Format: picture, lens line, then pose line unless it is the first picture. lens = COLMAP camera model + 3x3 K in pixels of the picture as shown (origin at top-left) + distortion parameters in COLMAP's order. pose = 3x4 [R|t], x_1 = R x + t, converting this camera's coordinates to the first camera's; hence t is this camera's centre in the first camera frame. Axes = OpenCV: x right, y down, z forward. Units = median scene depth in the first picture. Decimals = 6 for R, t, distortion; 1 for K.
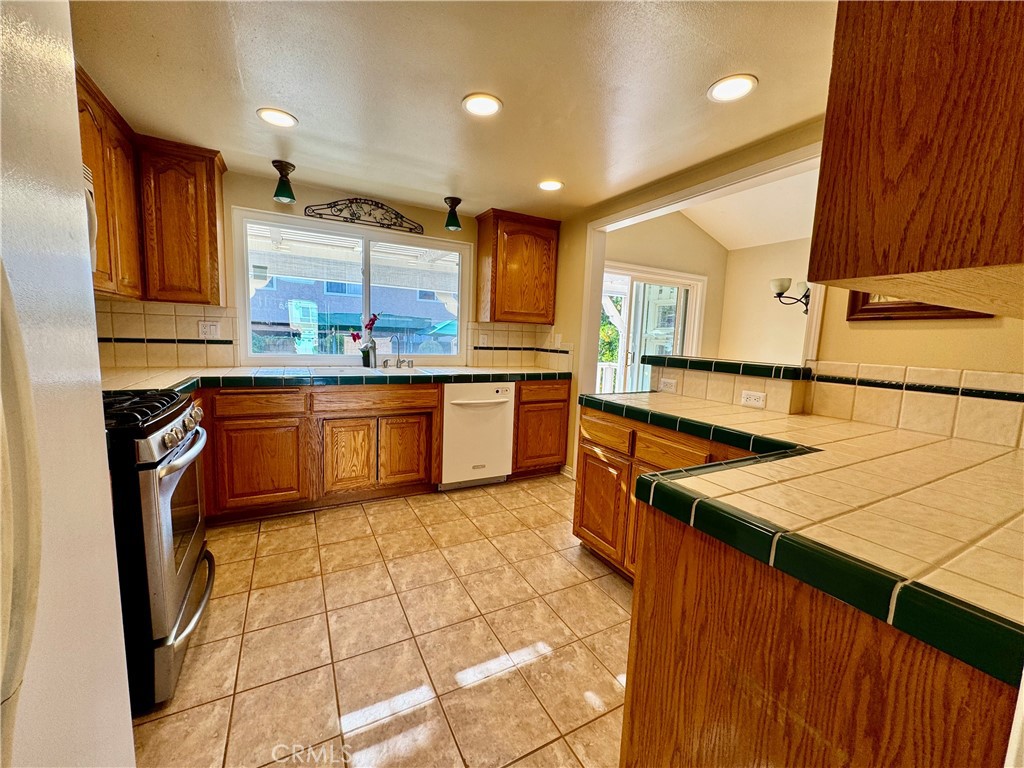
lens RADIAL K [[407.6, 0, 515.1], [0, 407.6, 385.7], [0, 0, 1]] dist [-0.001524, 0.000612]
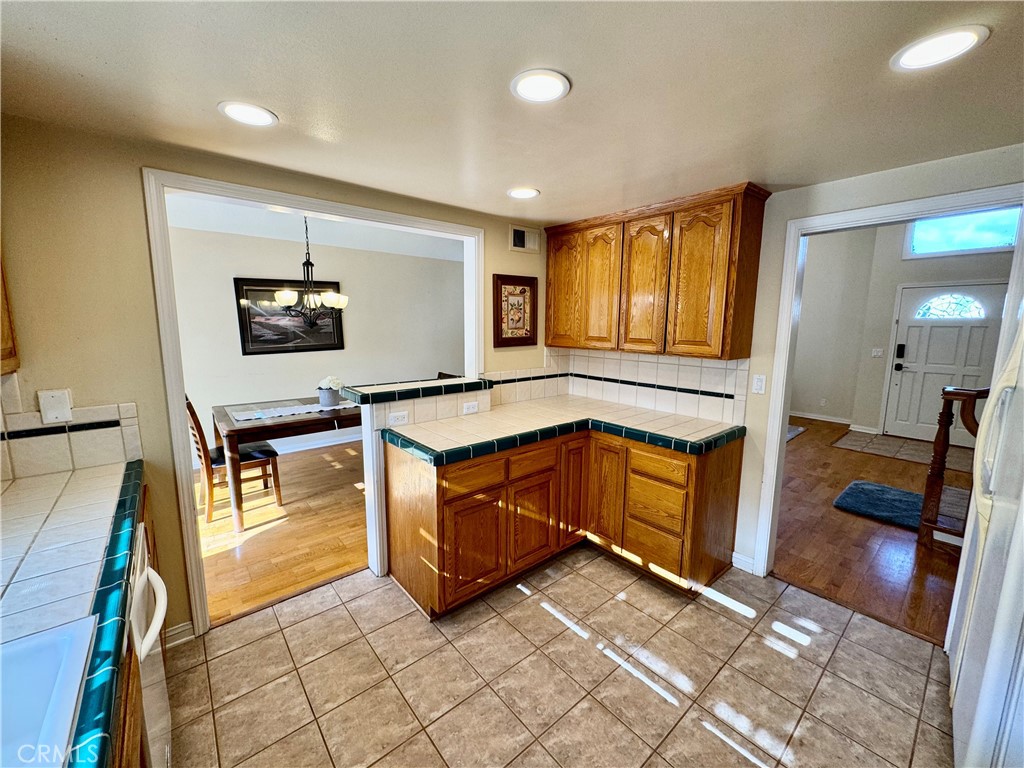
lens RADIAL K [[407.6, 0, 510.3], [0, 407.6, 382.6], [0, 0, 1]] dist [-0.001524, 0.000612]
pose [[-0.199579, -0.180335, 0.963145, -0.876175], [0.106076, 0.973167, 0.204192, -0.372958], [-0.974123, 0.142919, -0.175094, 1.316909]]
